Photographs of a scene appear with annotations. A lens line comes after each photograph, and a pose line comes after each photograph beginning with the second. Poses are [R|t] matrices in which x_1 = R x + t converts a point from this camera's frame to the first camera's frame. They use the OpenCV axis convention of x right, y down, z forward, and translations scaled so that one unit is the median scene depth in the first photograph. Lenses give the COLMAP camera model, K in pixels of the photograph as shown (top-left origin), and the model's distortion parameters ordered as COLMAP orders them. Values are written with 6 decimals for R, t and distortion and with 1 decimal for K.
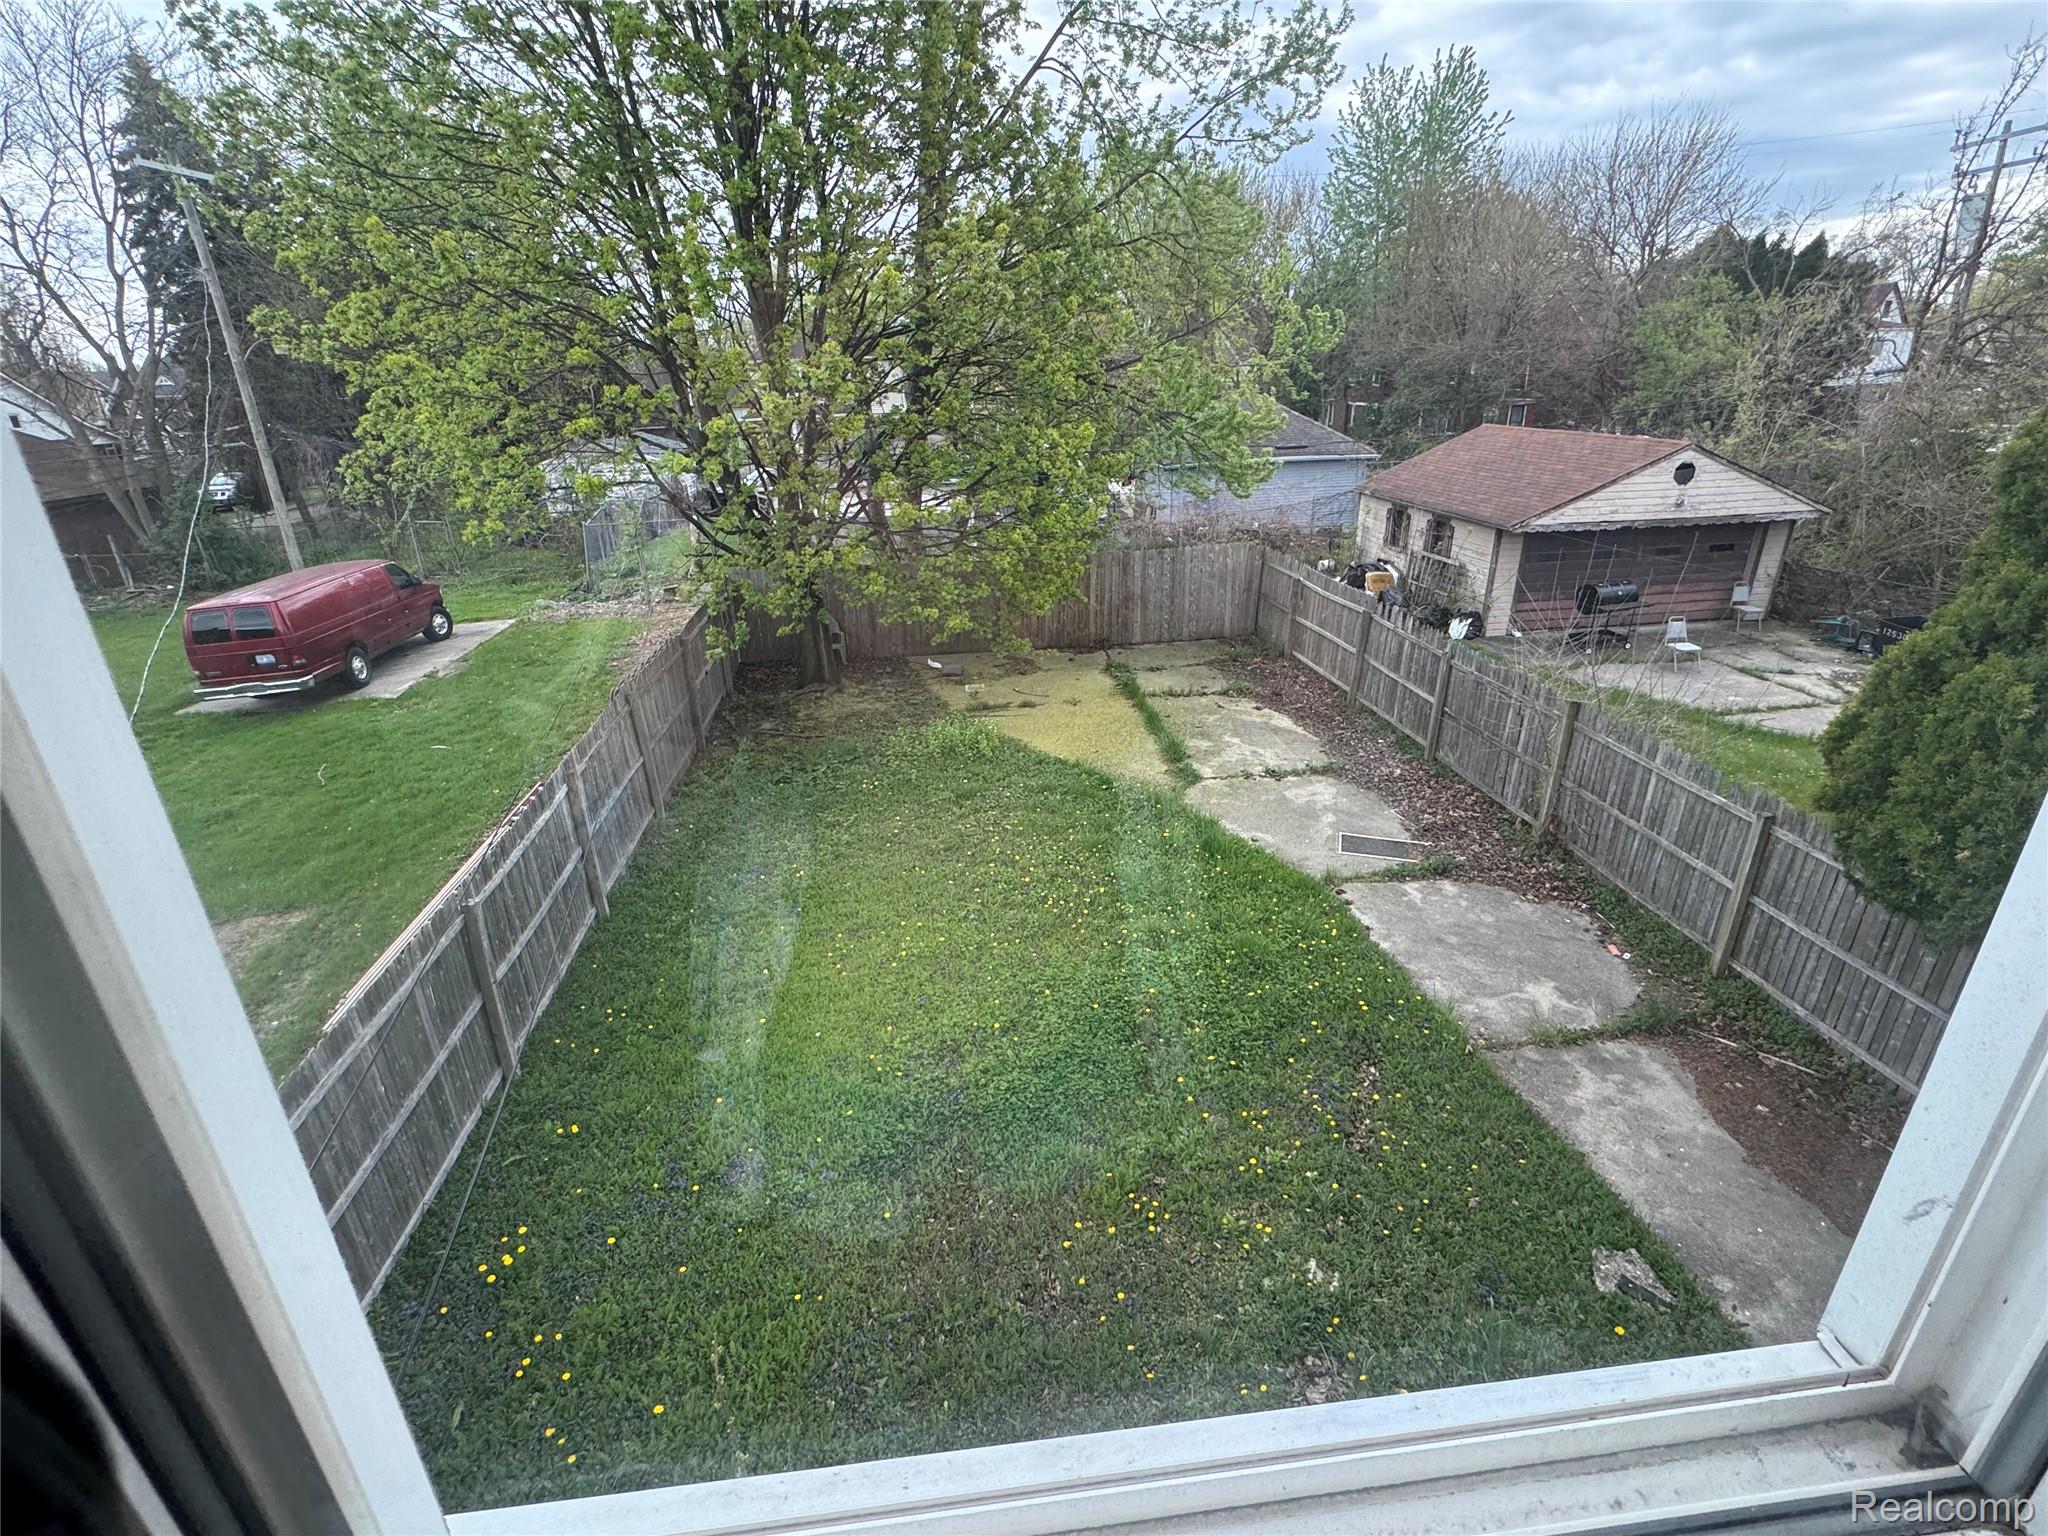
lens RADIAL K [[959.6, 0, 1026.8], [0, 959.6, 774.3], [0, 0, 1]] dist [-0.003402, 0.000175]
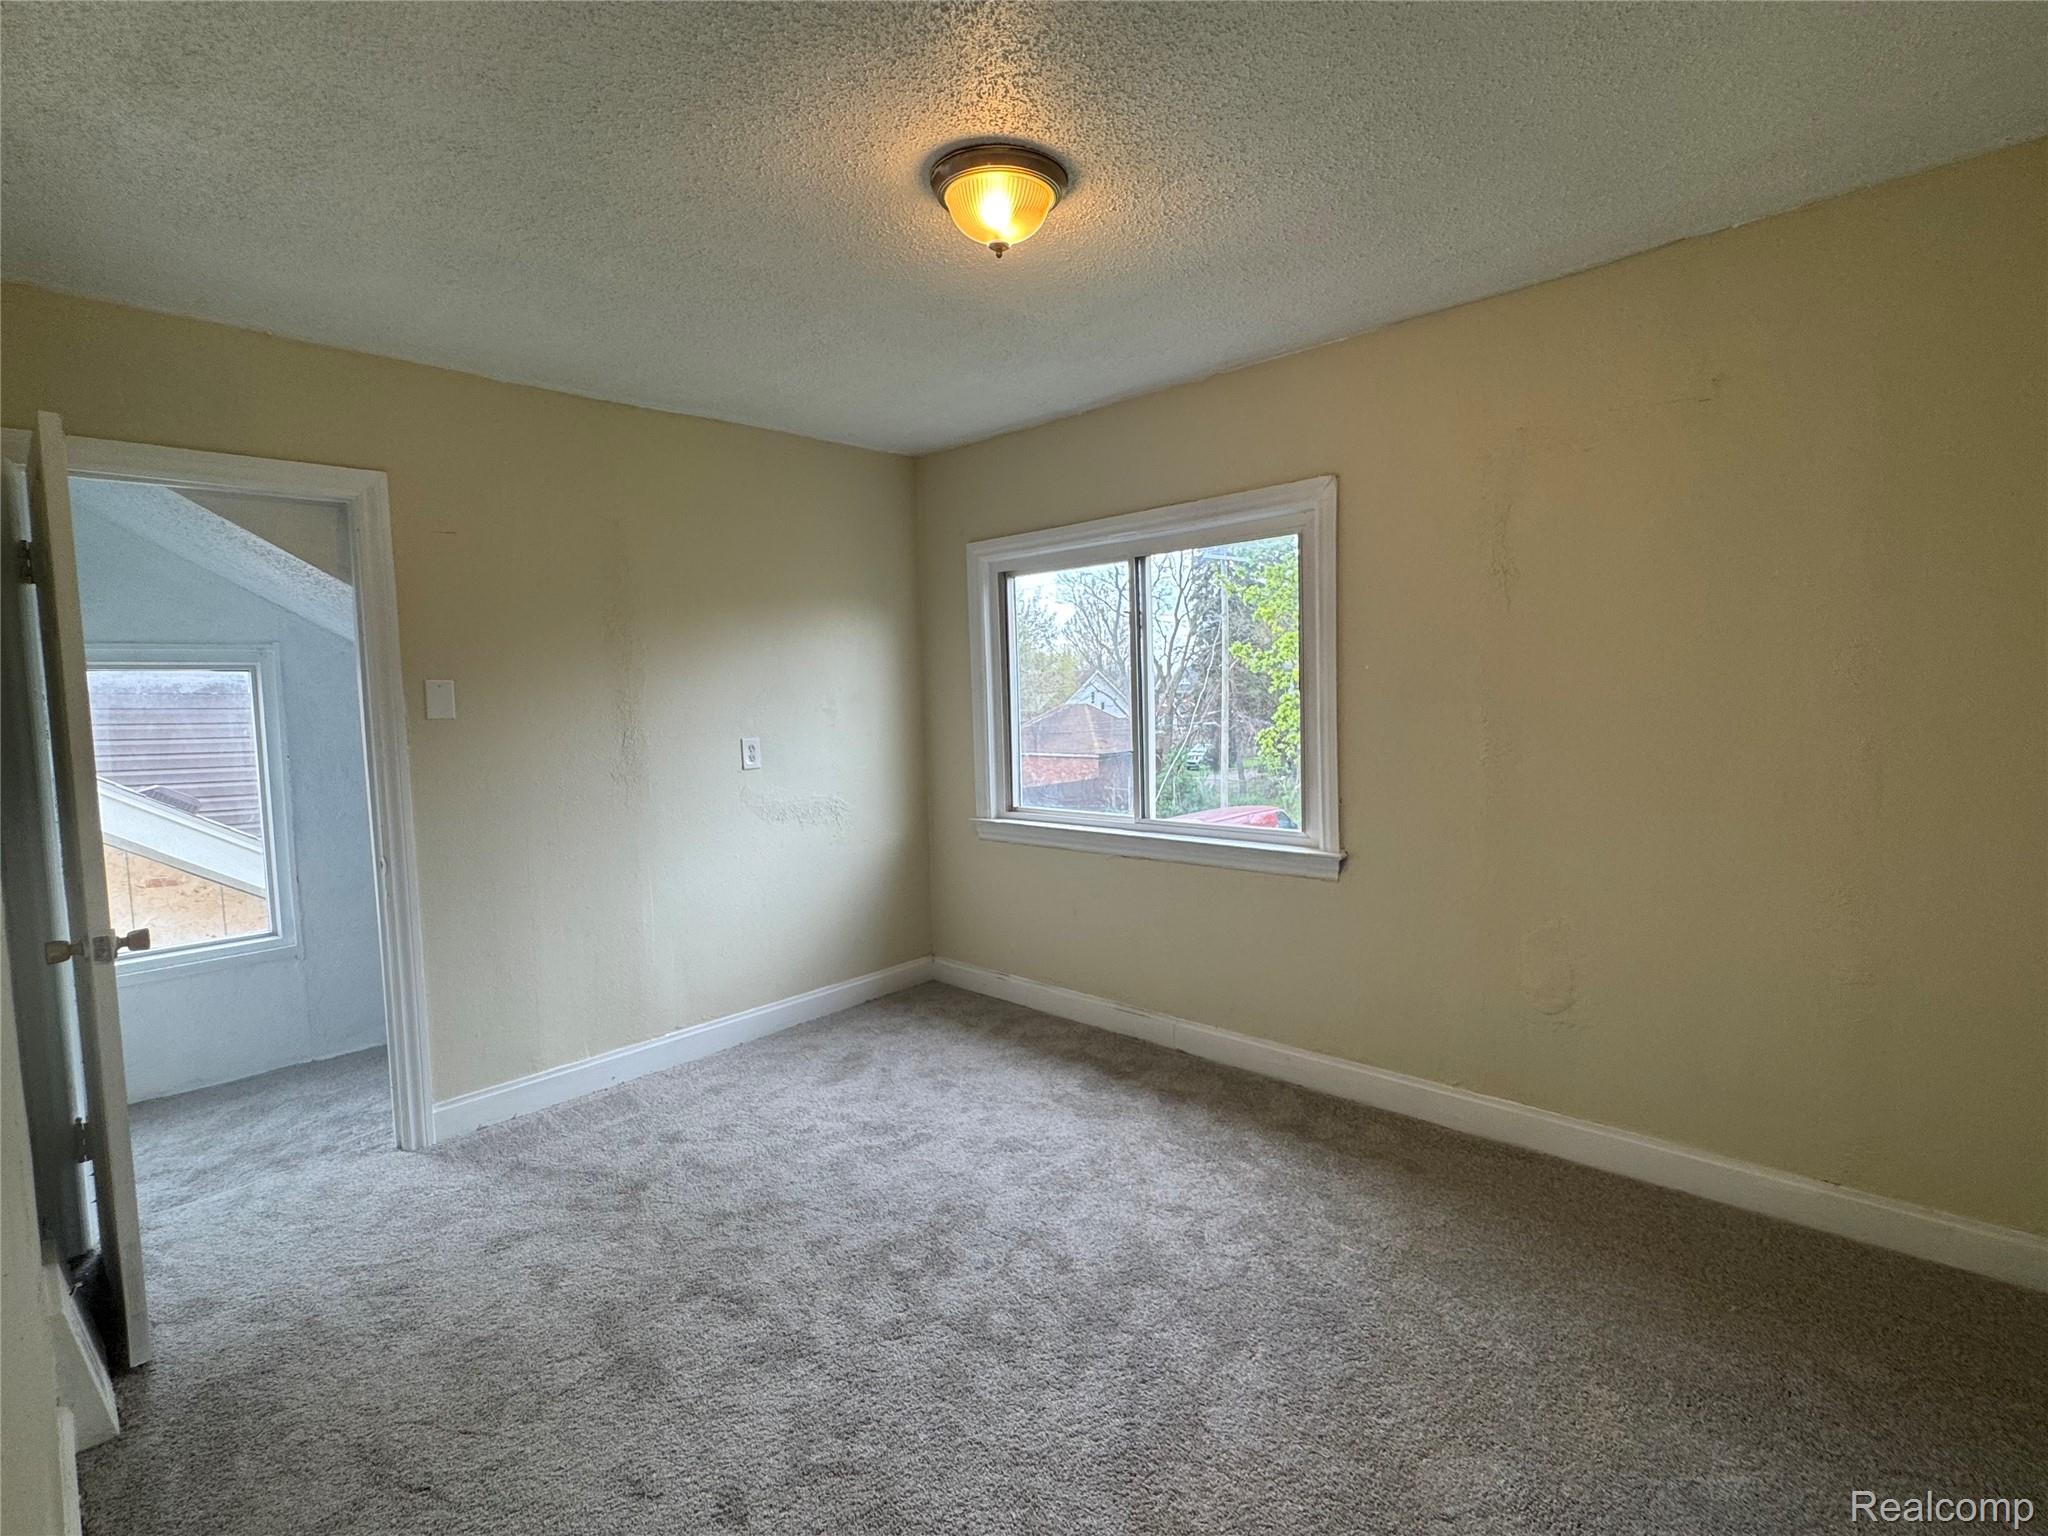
lens RADIAL K [[959.6, 0, 1033.9], [0, 959.6, 755.4], [0, 0, 1]] dist [-0.003402, 0.000175]
pose [[0.659085, 0.057087, -0.749898, 0.071705], [-0.285360, 0.941532, -0.179127, 0.030070], [0.695828, 0.332051, 0.636841, -0.076738]]
